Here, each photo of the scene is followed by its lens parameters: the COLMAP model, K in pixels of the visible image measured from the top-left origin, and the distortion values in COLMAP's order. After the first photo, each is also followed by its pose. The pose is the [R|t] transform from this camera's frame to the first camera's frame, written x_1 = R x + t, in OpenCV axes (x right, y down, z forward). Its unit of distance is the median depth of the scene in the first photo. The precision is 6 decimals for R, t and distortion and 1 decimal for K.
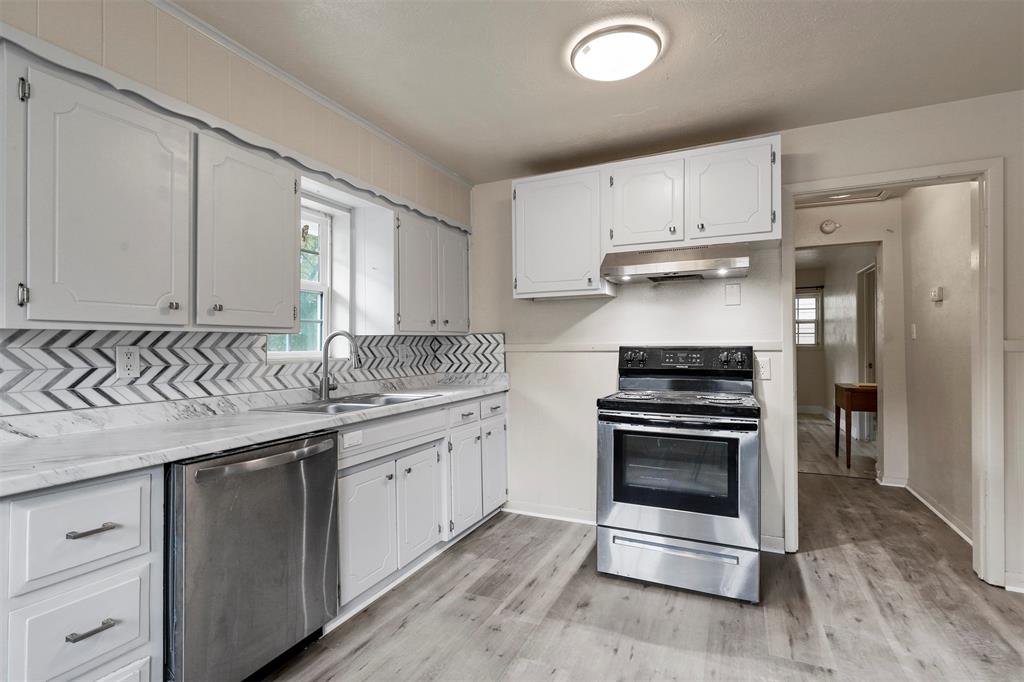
lens RADIAL K [[479.5, 0, 512.0], [0, 479.5, 341.0], [0, 0, 1]] dist [0.001046, -0.000214]
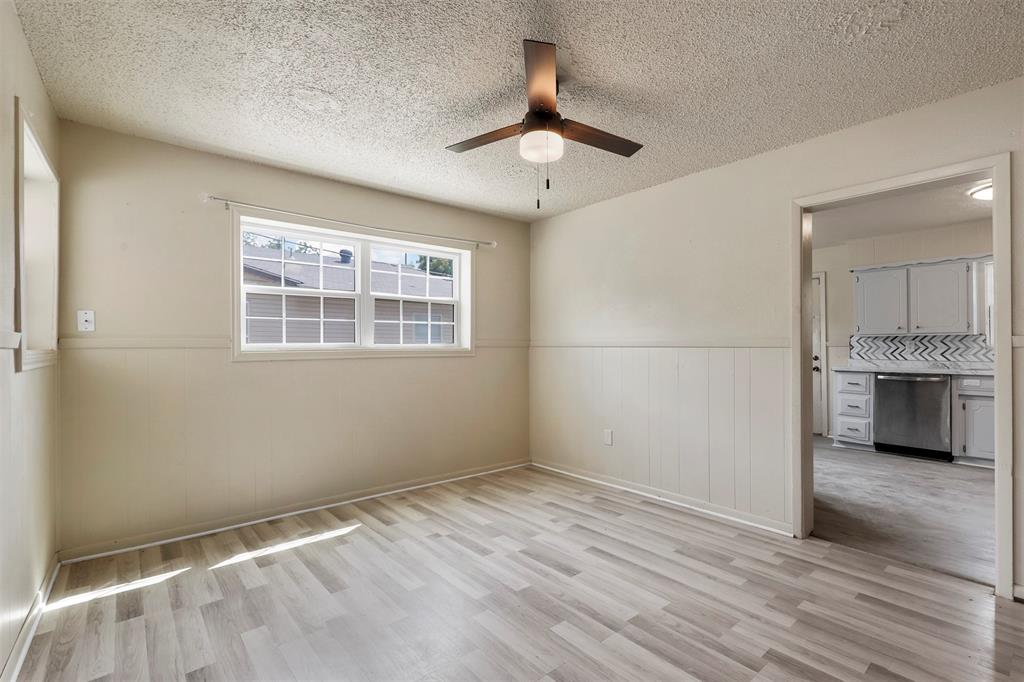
lens RADIAL K [[469.9, 0, 512.9], [0, 469.9, 344.2], [0, 0, 1]] dist [0.003550, 0.000285]
pose [[-0.427651, 0.007446, -0.903913, 2.835869], [0.016924, 0.999857, 0.000230, -0.009061], [0.903785, -0.015200, -0.427716, 0.027436]]
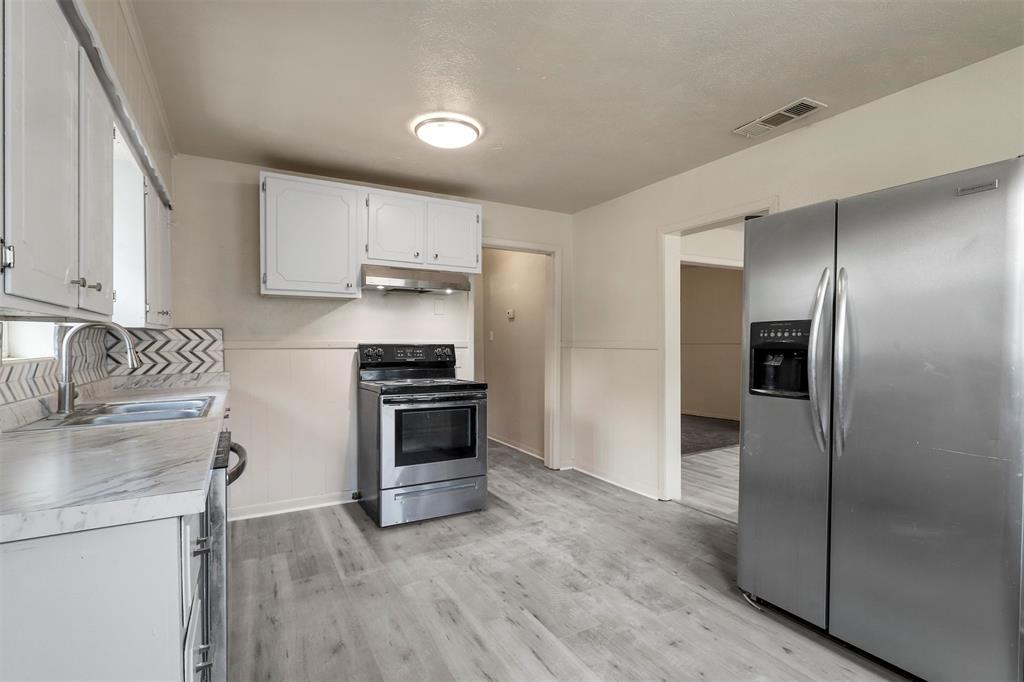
lens RADIAL K [[490.3, 0, 513.5], [0, 490.3, 348.6], [0, 0, 1]] dist [0.000914, -0.000017]
pose [[0.581129, -0.000593, 0.813811, -0.562691], [-0.011278, 0.999898, 0.008782, 0.008644], [-0.813733, -0.014281, 0.581063, 0.006202]]
